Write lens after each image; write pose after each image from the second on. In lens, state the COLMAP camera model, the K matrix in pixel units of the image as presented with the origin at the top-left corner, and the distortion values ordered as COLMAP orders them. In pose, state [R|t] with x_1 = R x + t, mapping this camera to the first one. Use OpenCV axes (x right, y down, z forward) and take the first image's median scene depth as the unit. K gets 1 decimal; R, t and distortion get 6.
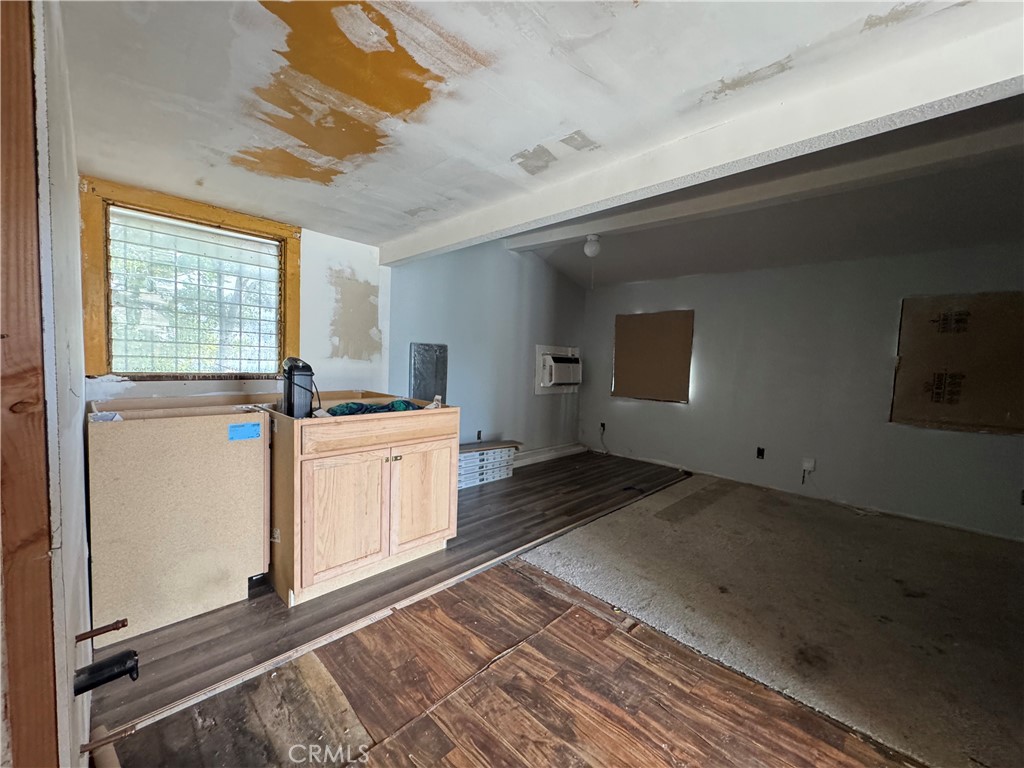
lens RADIAL K [[409.7, 0, 510.5], [0, 409.7, 381.5], [0, 0, 1]] dist [-0.002733, 0.000125]
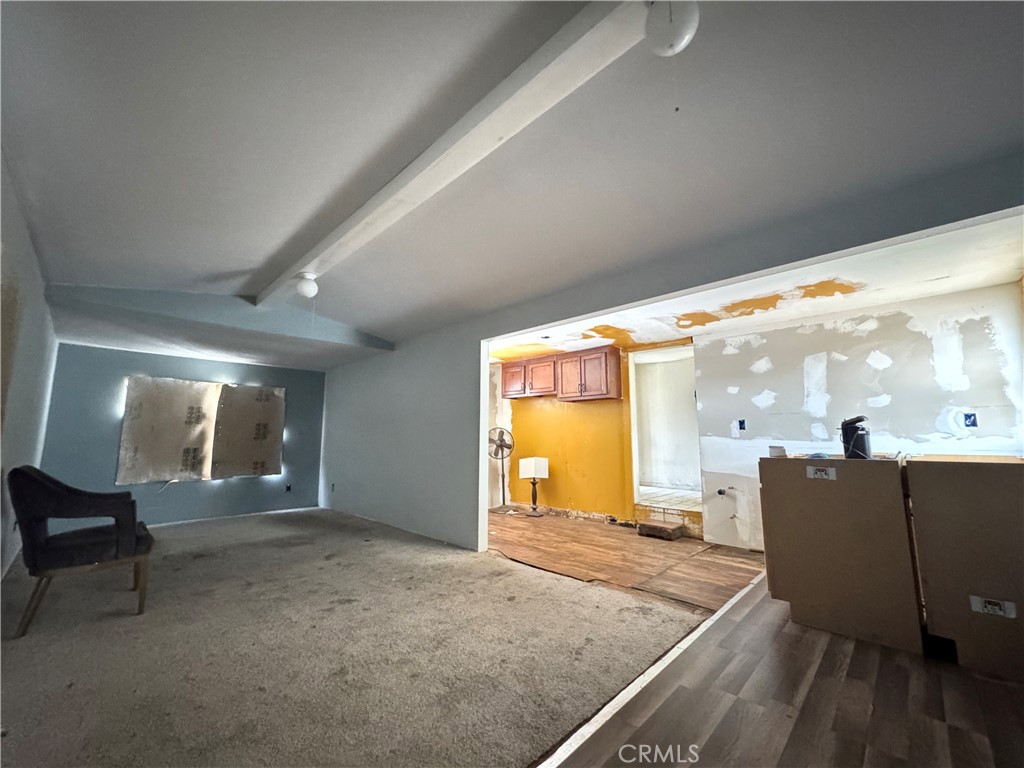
lens RADIAL K [[409.7, 0, 509.6], [0, 409.7, 383.0], [0, 0, 1]] dist [-0.002733, 0.000125]
pose [[-0.999392, -0.034863, 0.000289, 0.534781], [-0.034777, 0.996268, -0.079004, -0.021539], [0.002466, -0.078966, -0.996874, 2.173681]]
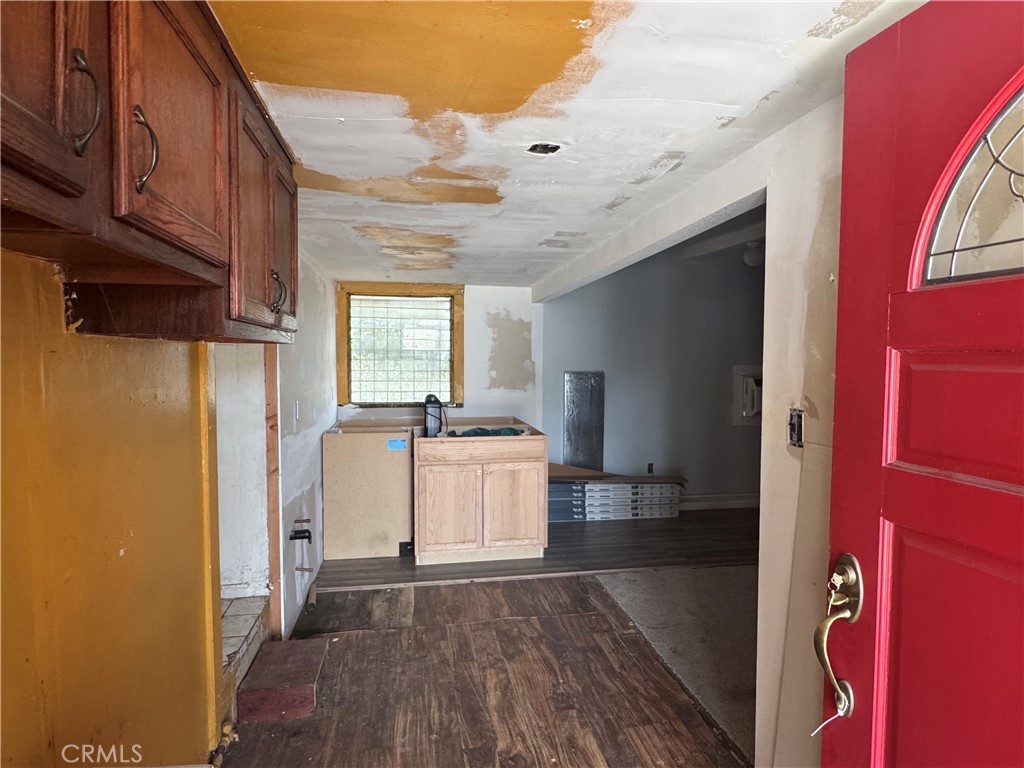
lens RADIAL K [[569.2, 0, 509.7], [0, 569.2, 382.6], [0, 0, 1]] dist [-0.002624, -0.000950]
pose [[0.814929, -0.007012, -0.579518, 0.787914], [-0.007920, 0.999699, -0.023233, -0.053475], [0.579506, 0.023523, 0.814628, -0.419191]]
